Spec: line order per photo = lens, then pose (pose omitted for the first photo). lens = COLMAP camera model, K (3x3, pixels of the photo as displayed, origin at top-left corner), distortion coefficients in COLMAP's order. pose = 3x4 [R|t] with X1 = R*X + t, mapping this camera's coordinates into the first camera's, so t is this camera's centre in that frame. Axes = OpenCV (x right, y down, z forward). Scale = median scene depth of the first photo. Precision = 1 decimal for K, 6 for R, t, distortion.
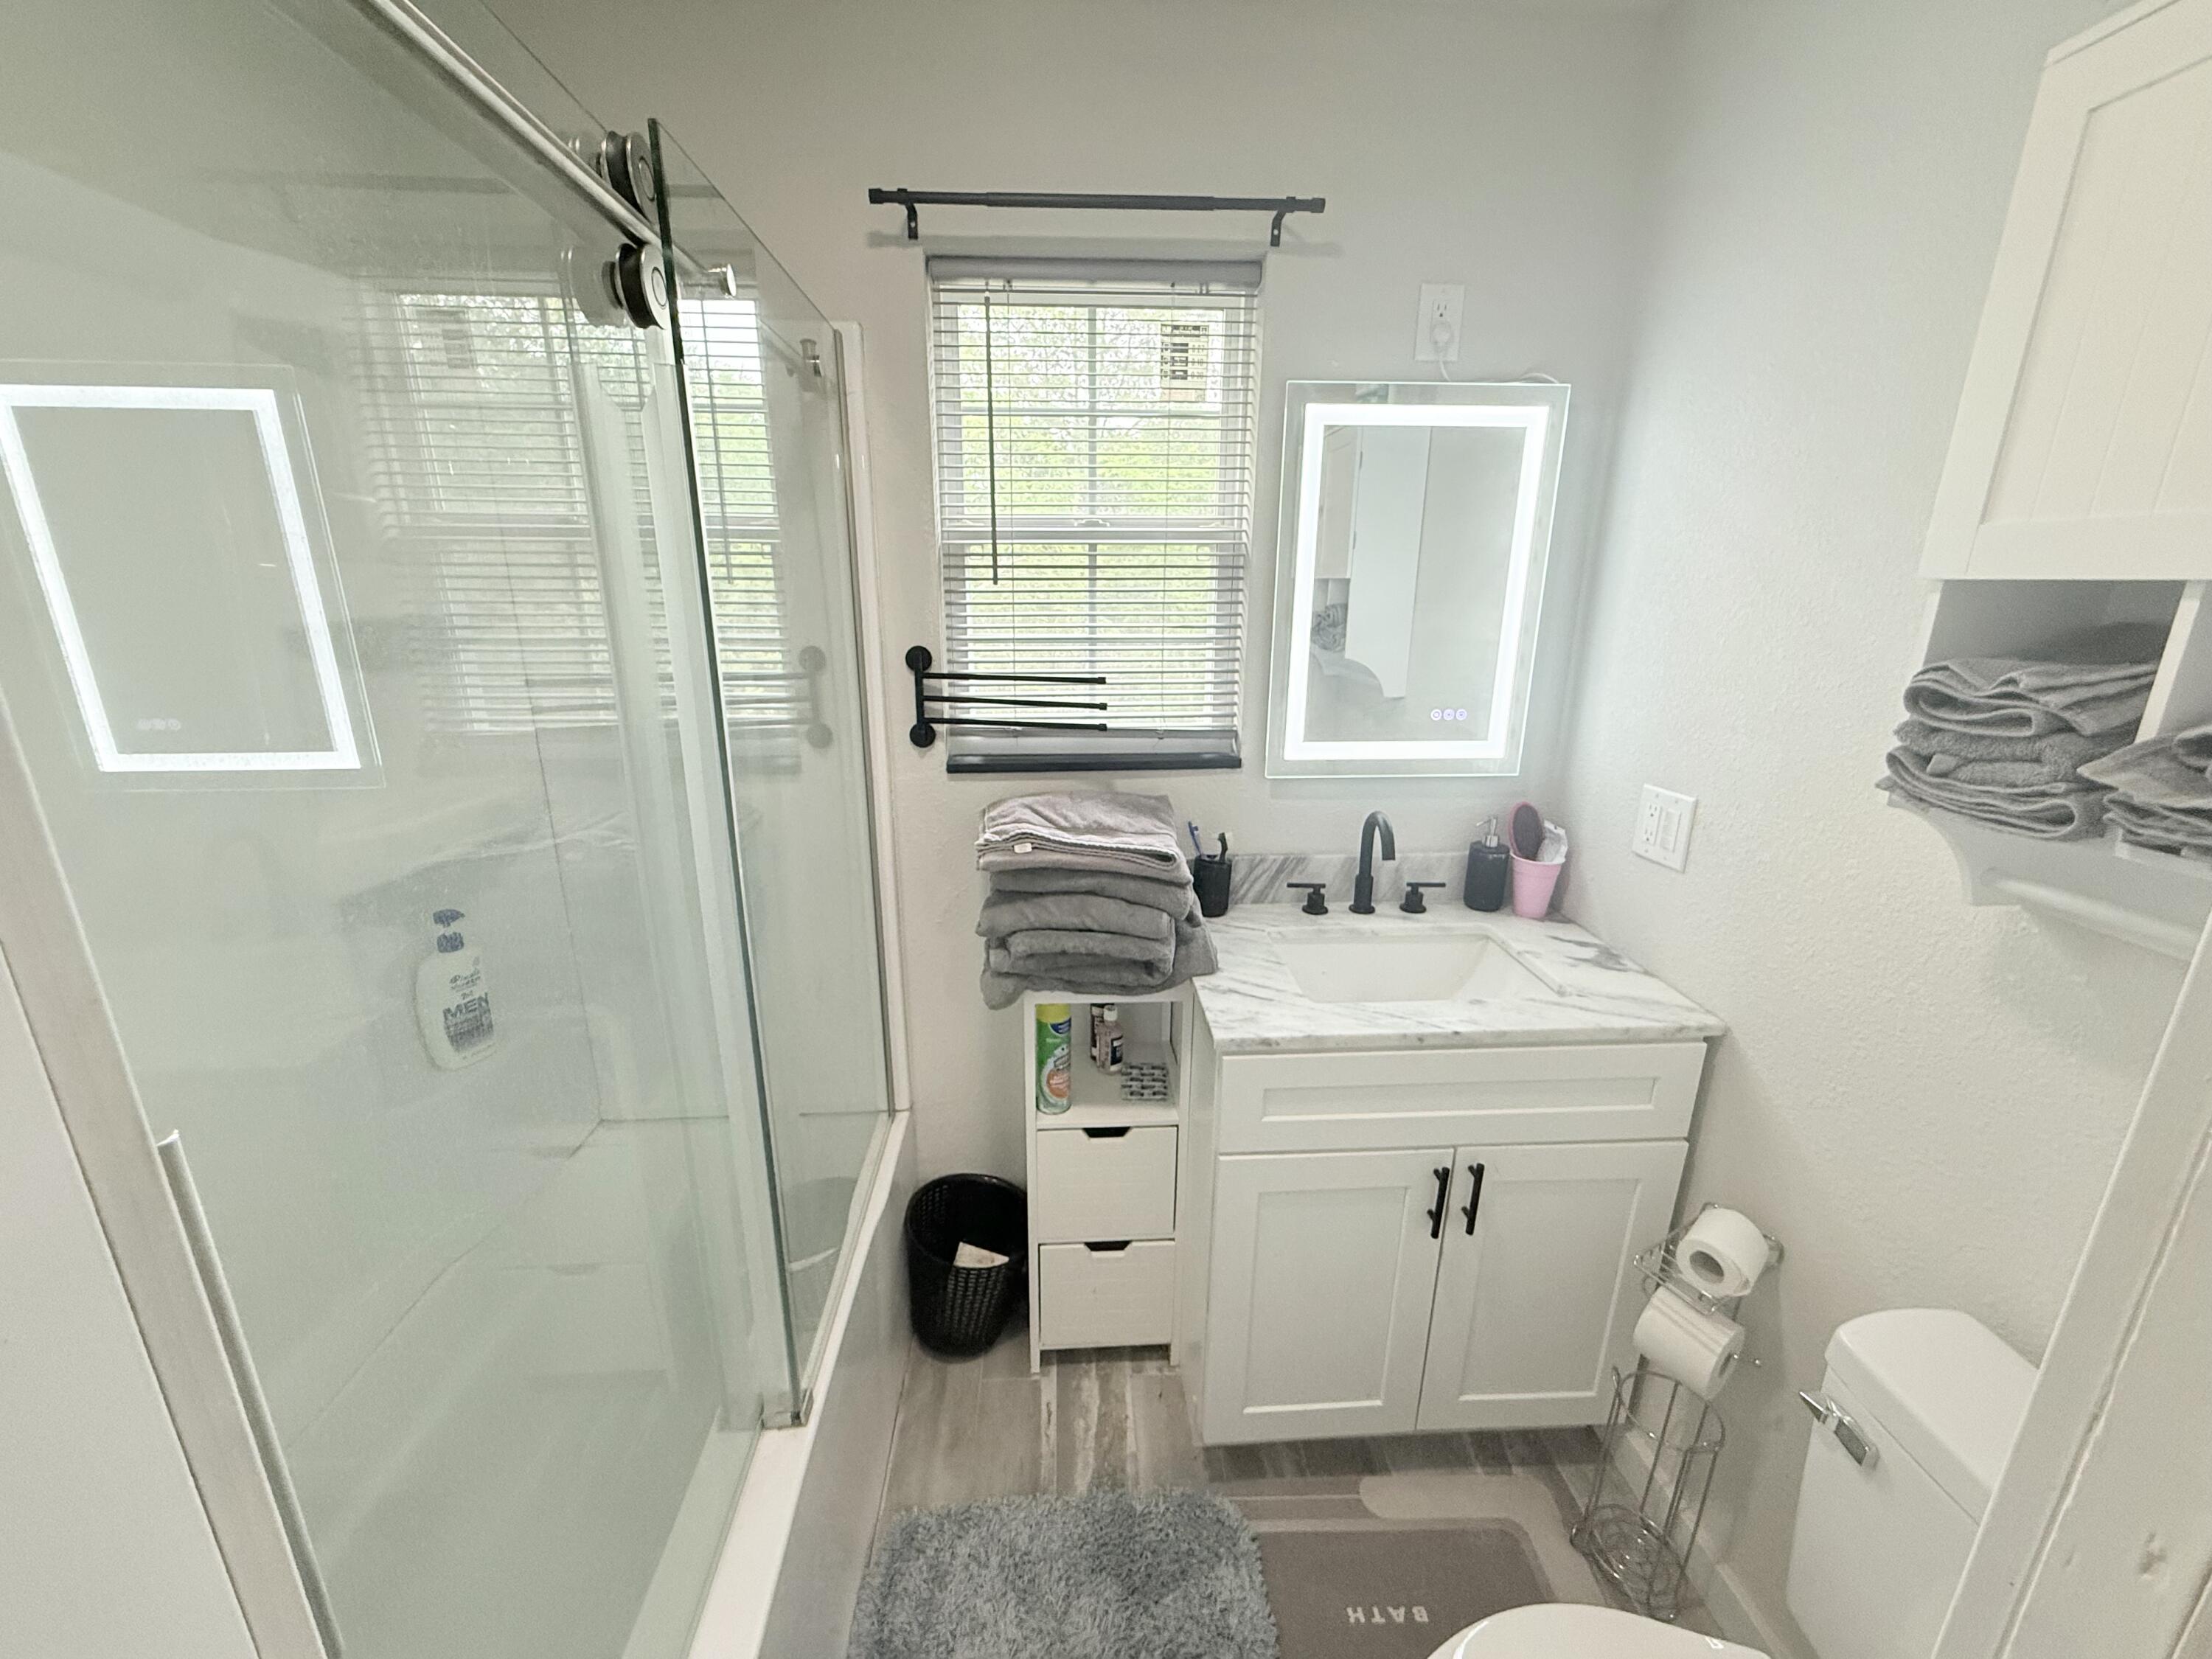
lens RADIAL K [[889.0, 0, 1095.1], [0, 889.0, 831.9], [0, 0, 1]] dist [-0.000641, 0.000308]
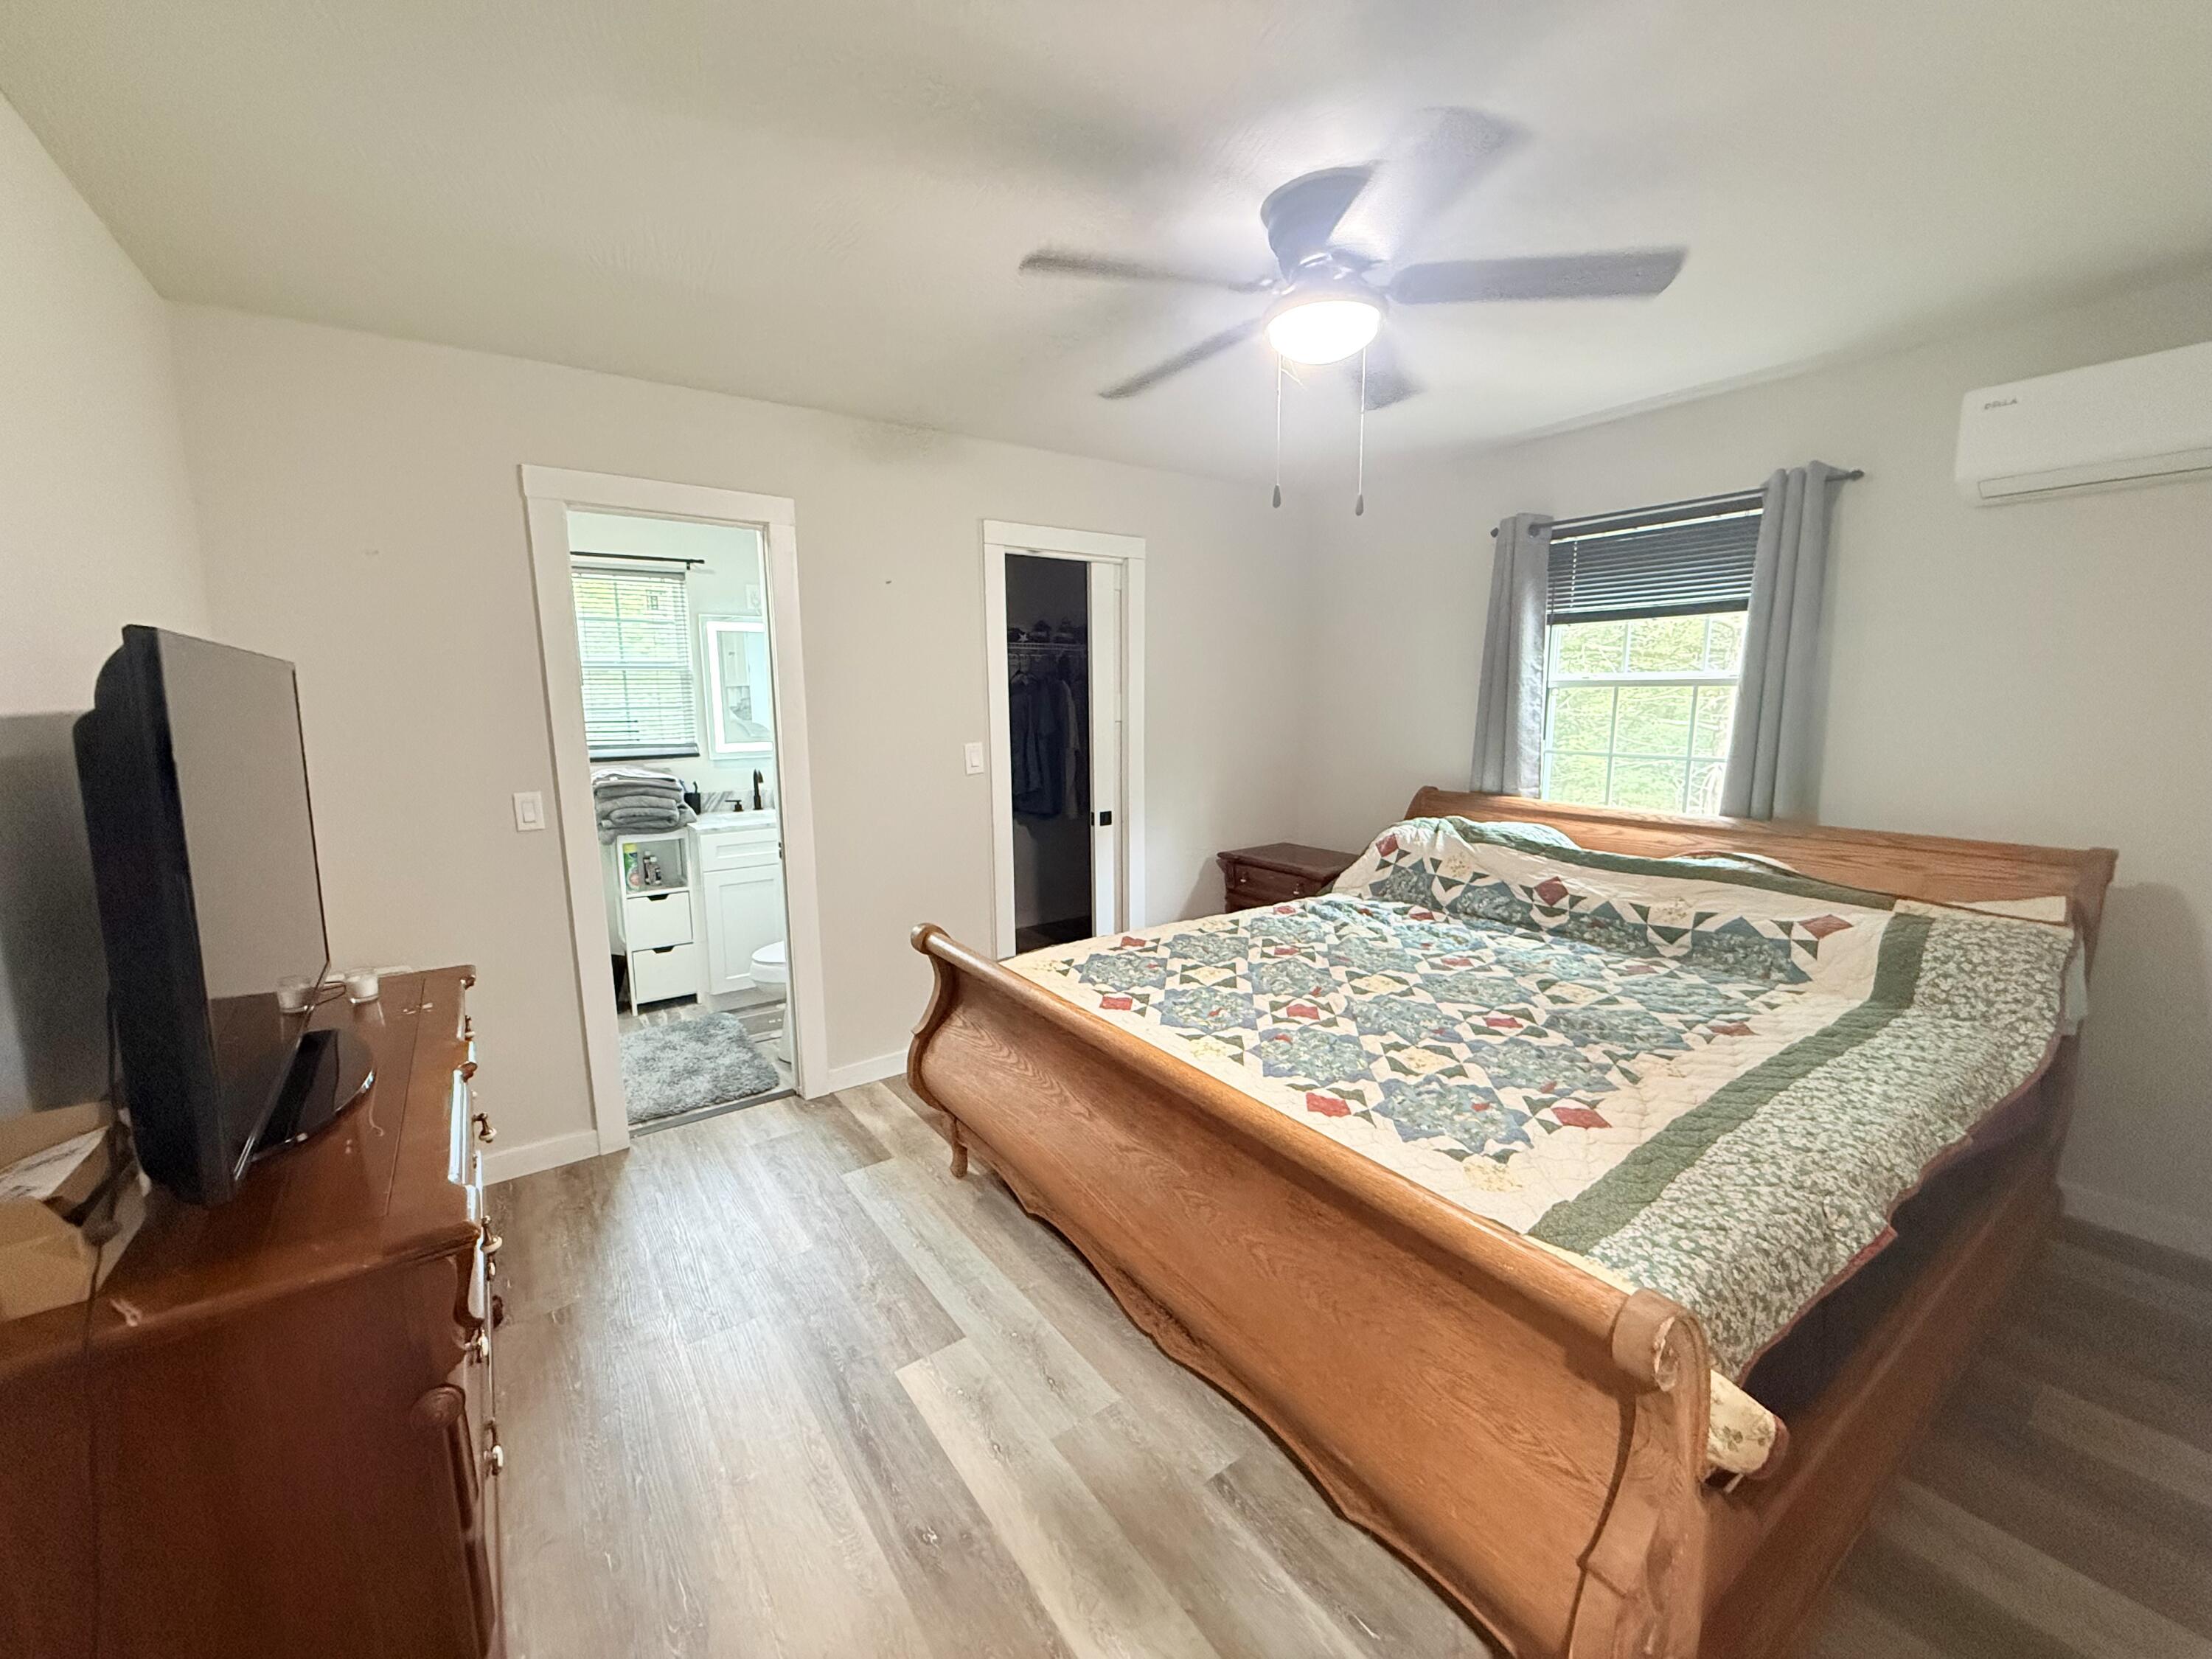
lens RADIAL K [[889.0, 0, 1101.0], [0, 889.0, 833.5], [0, 0, 1]] dist [-0.000641, 0.000308]
pose [[0.849873, -0.092326, 0.518836, -0.217790], [0.155378, 0.984668, -0.079295, 0.572553], [-0.503560, 0.148006, 0.851188, -1.860015]]
